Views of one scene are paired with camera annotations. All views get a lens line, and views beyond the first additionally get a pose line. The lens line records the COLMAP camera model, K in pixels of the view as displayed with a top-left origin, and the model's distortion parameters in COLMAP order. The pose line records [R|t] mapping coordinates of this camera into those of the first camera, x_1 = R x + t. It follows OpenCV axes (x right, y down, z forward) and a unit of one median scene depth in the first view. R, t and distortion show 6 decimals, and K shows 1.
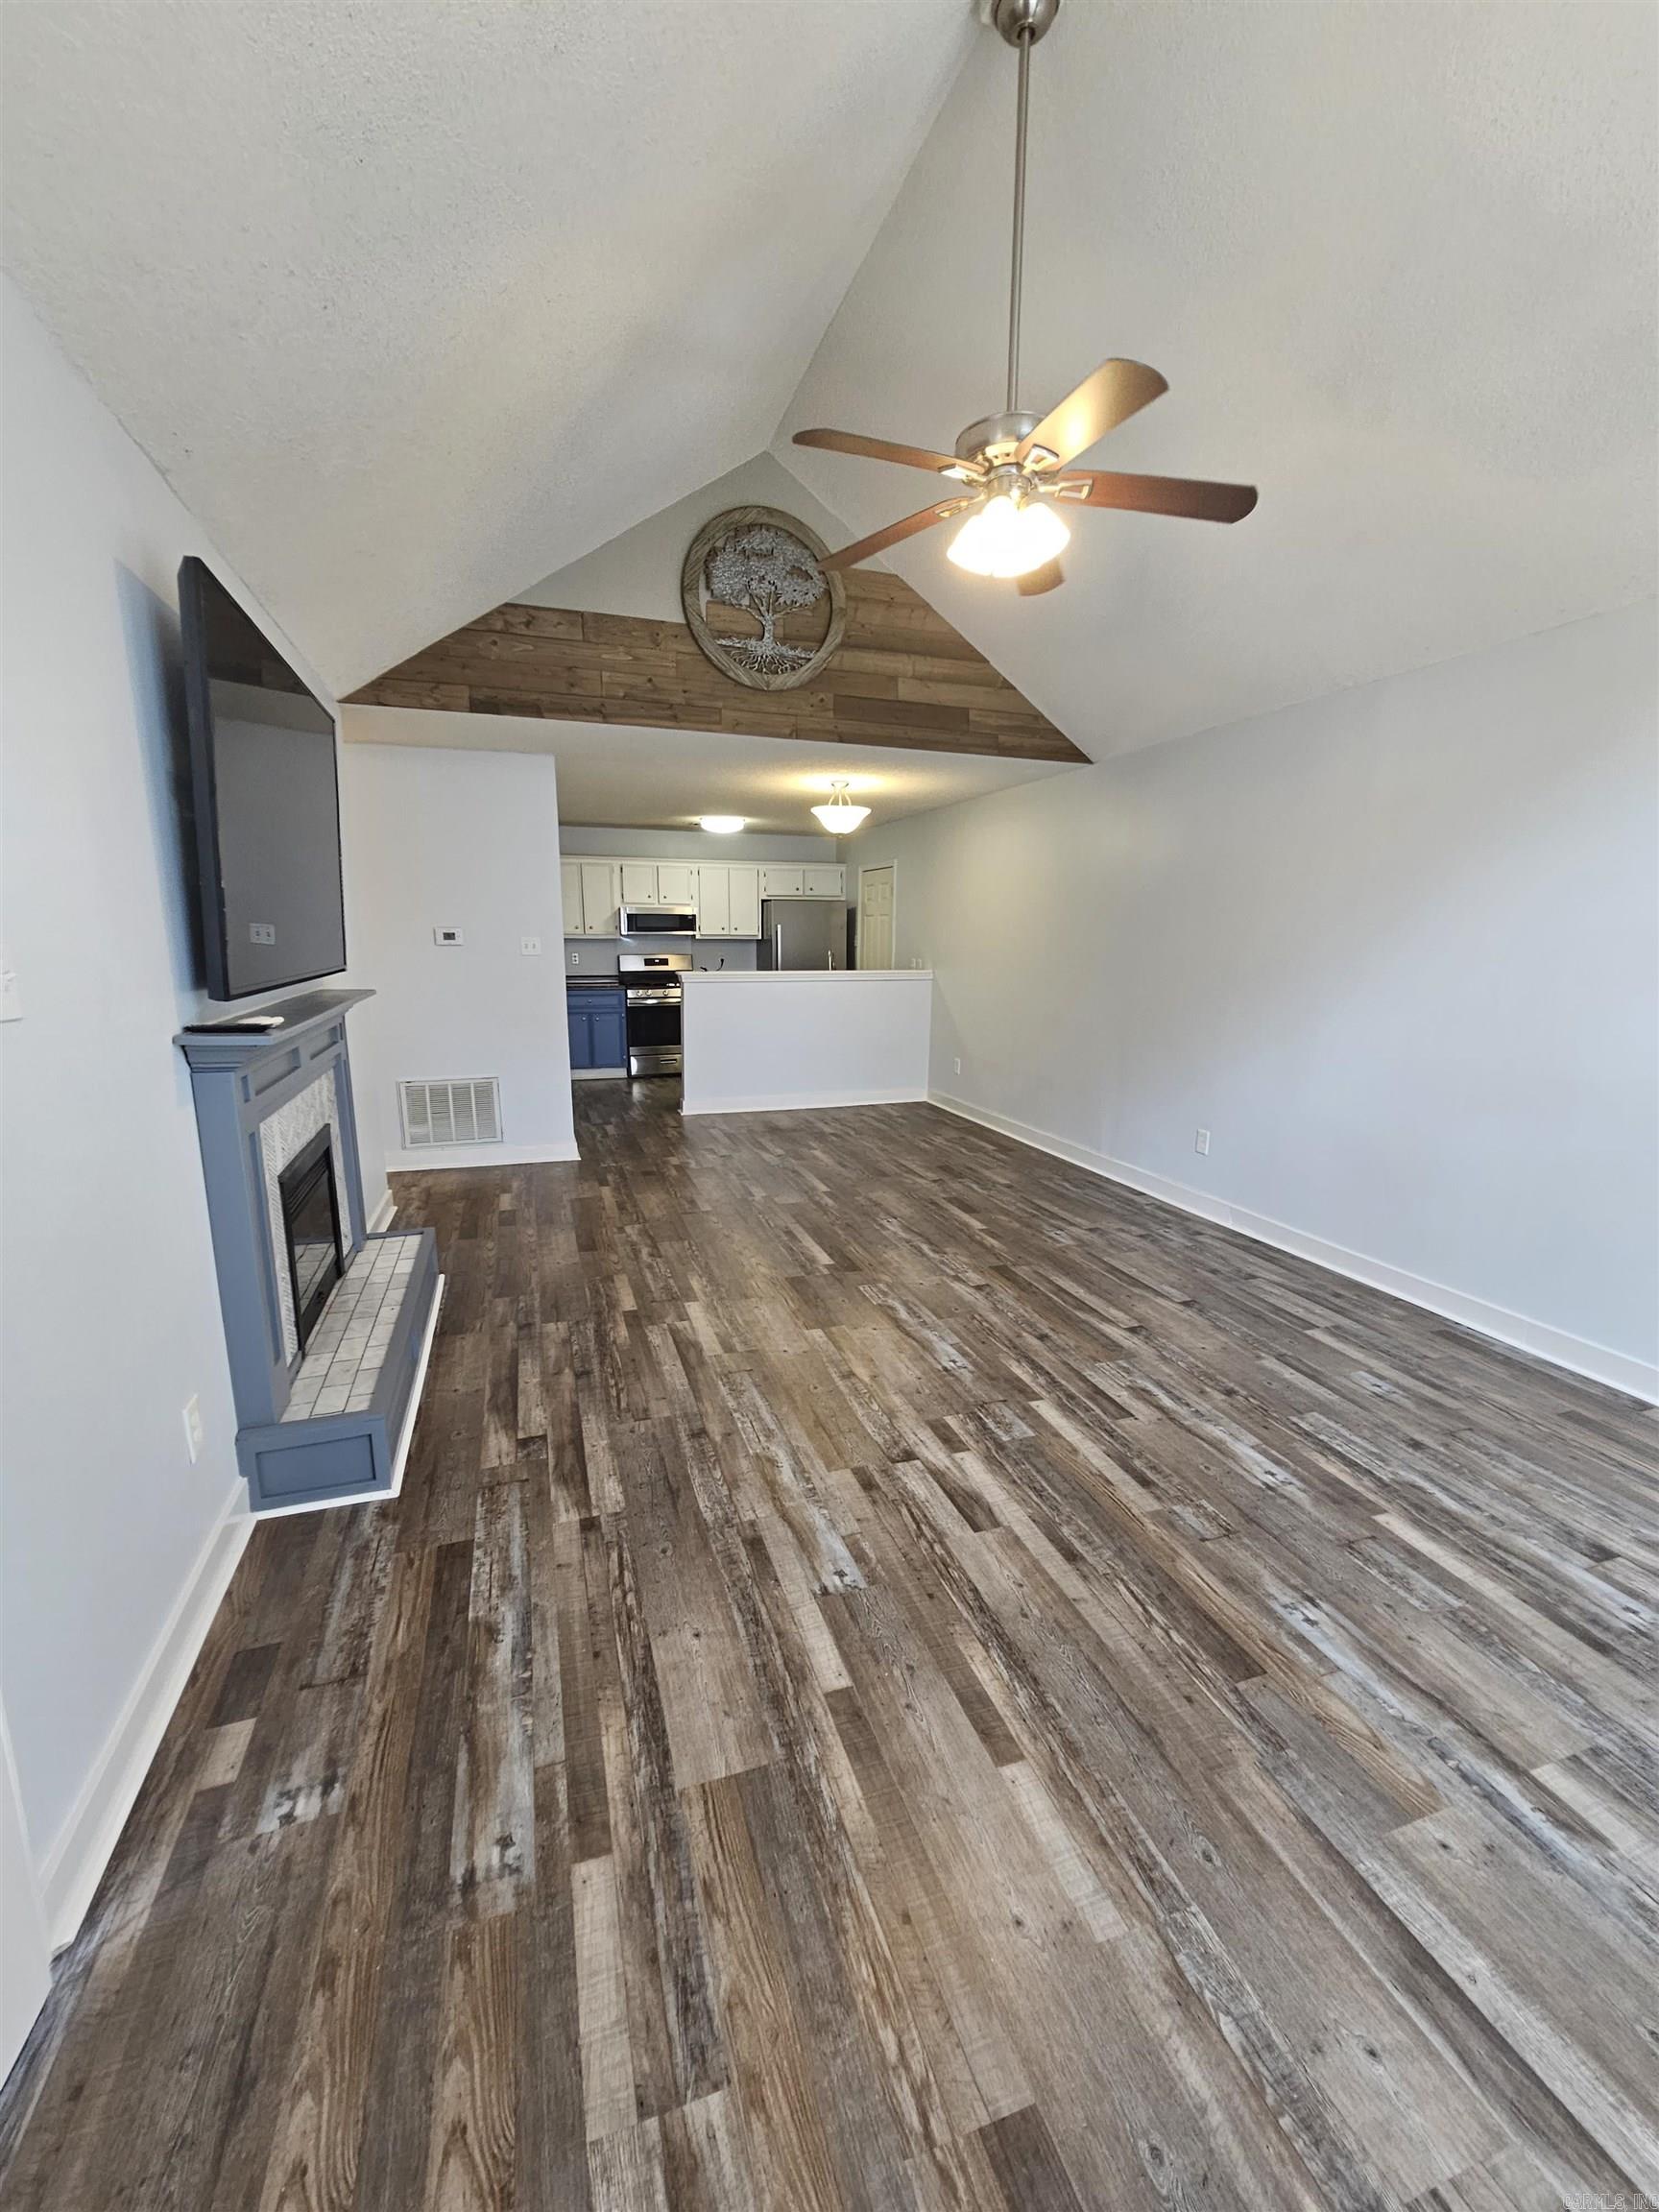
lens RADIAL K [[908.2, 0, 807.5], [0, 908.2, 1062.7], [0, 0, 1]] dist [-0.005154, 0.001646]
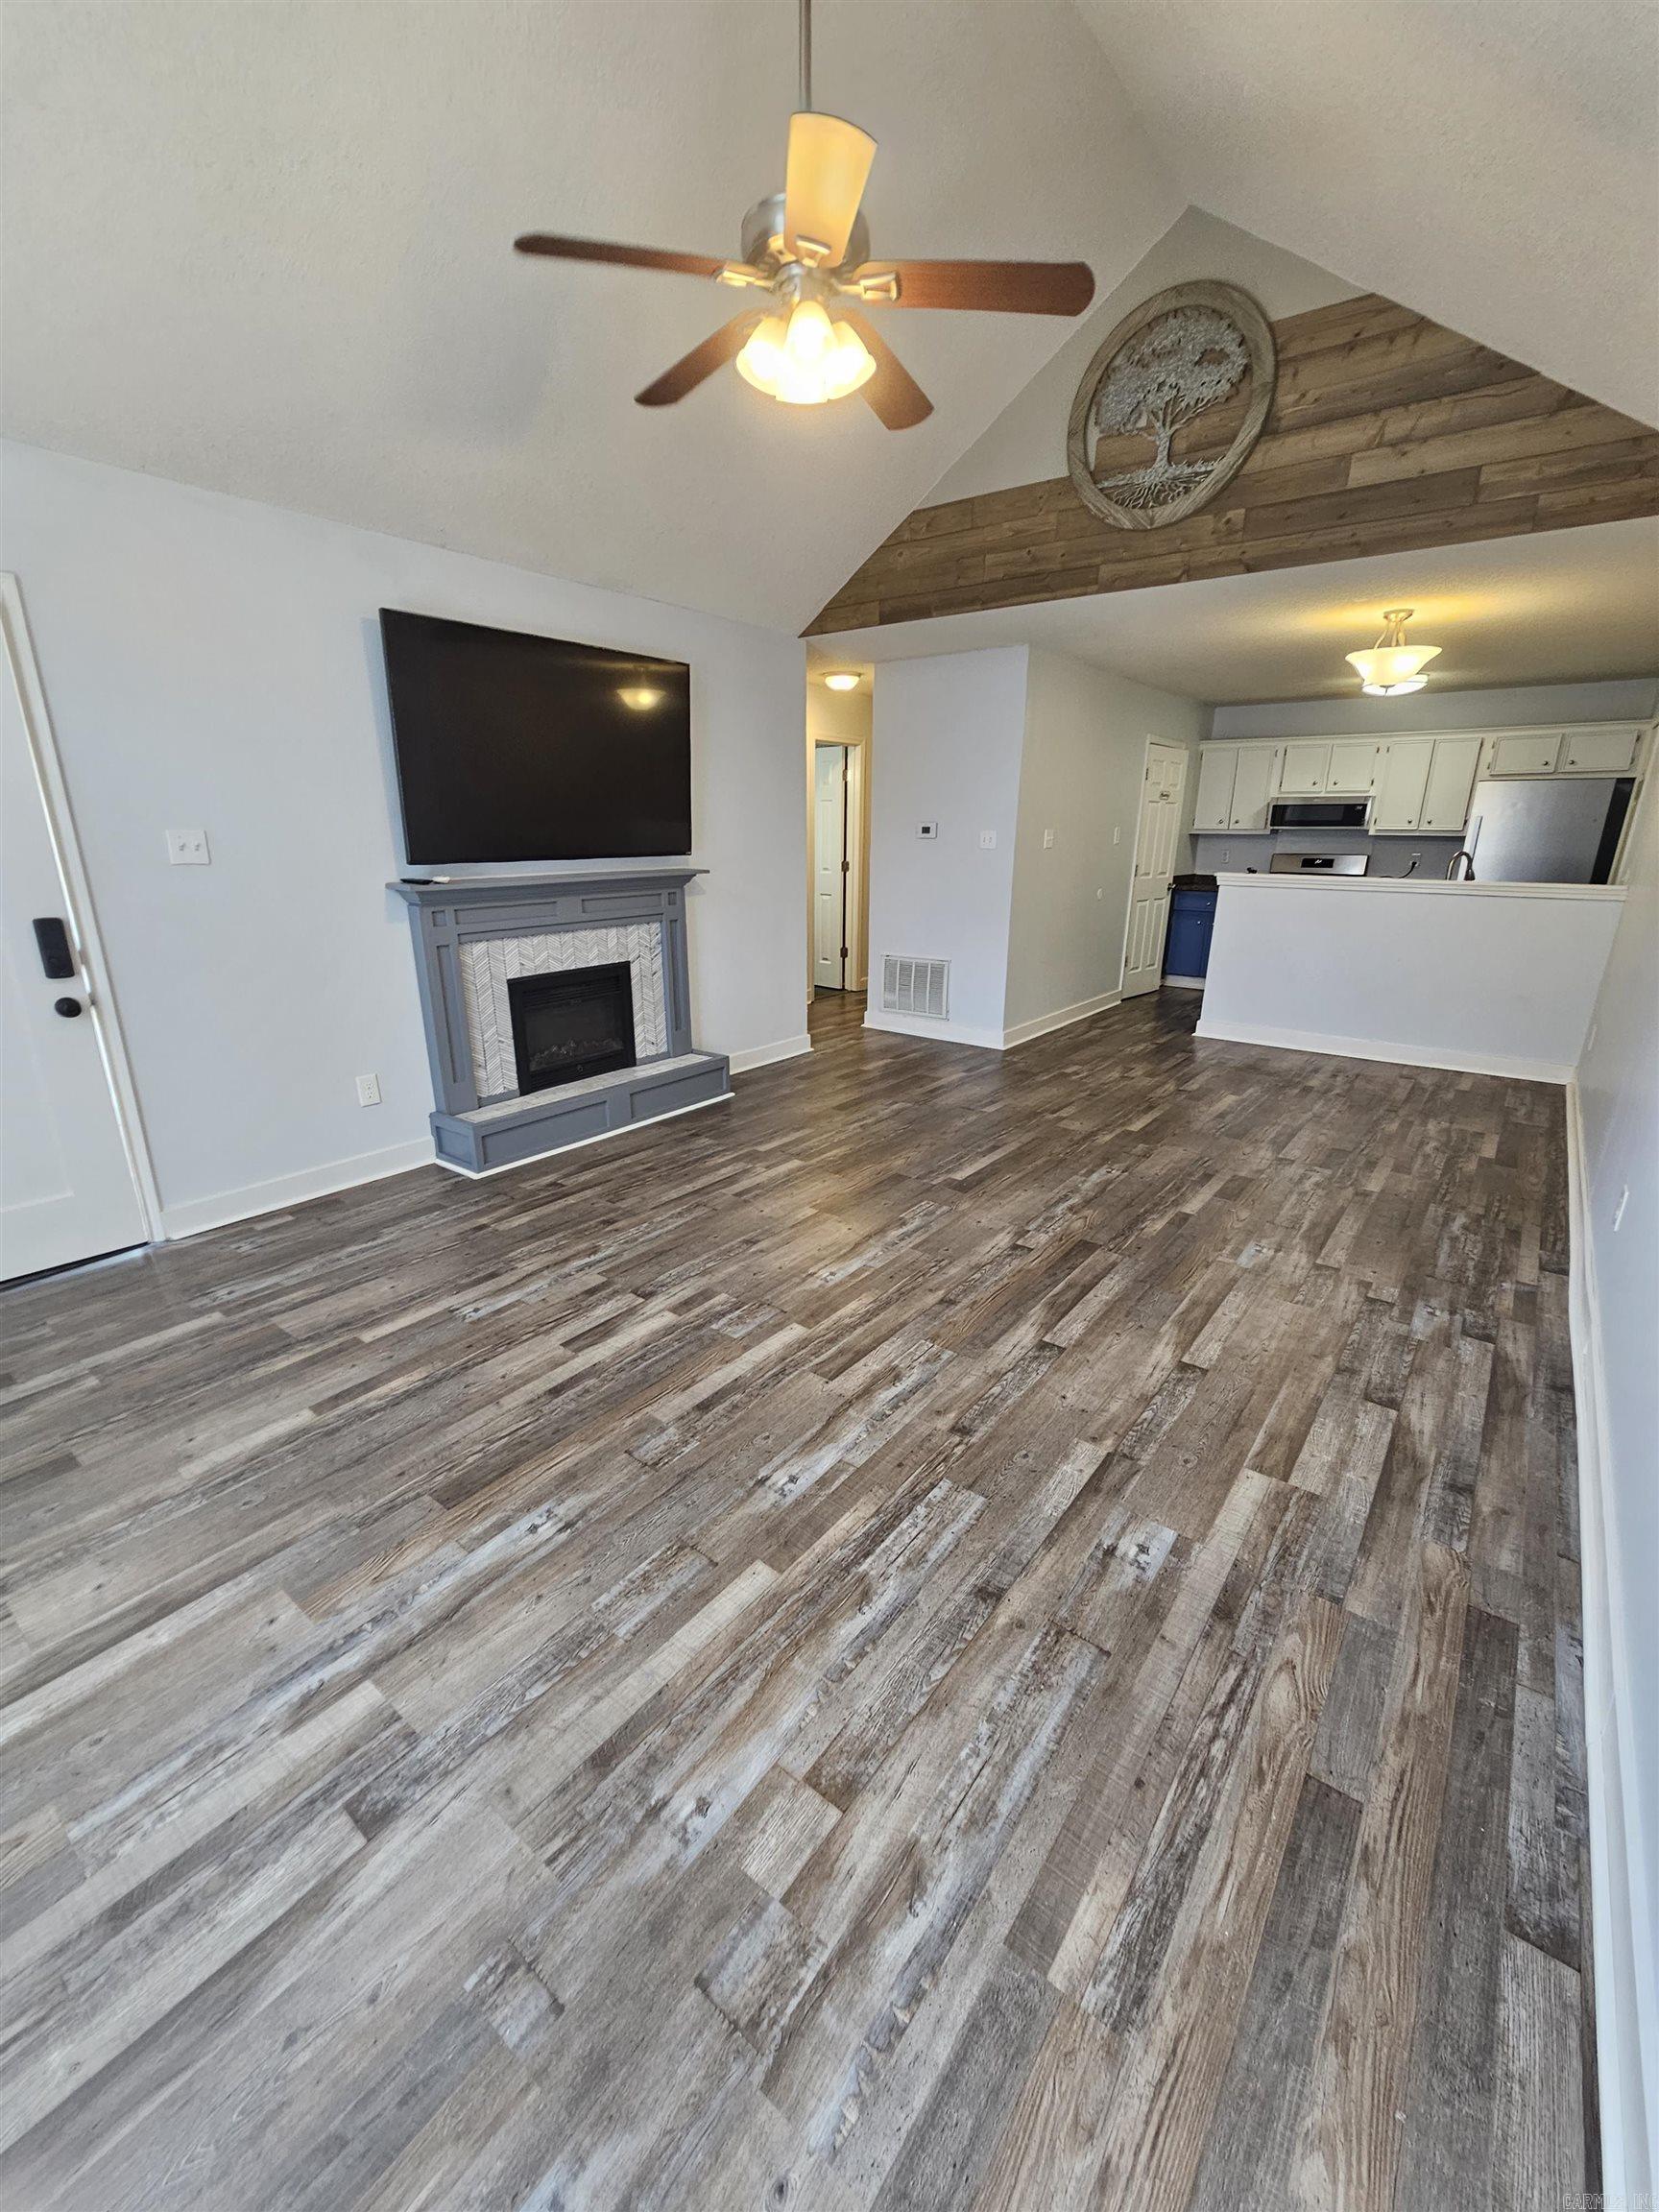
lens RADIAL K [[908.2, 0, 827.8], [0, 908.2, 1074.9], [0, 0, 1]] dist [-0.005154, 0.001646]
pose [[0.568673, 0.213623, -0.794340, 0.913529], [-0.114873, 0.976850, 0.180467, -0.058591], [0.814503, -0.011378, 0.580048, 0.440266]]
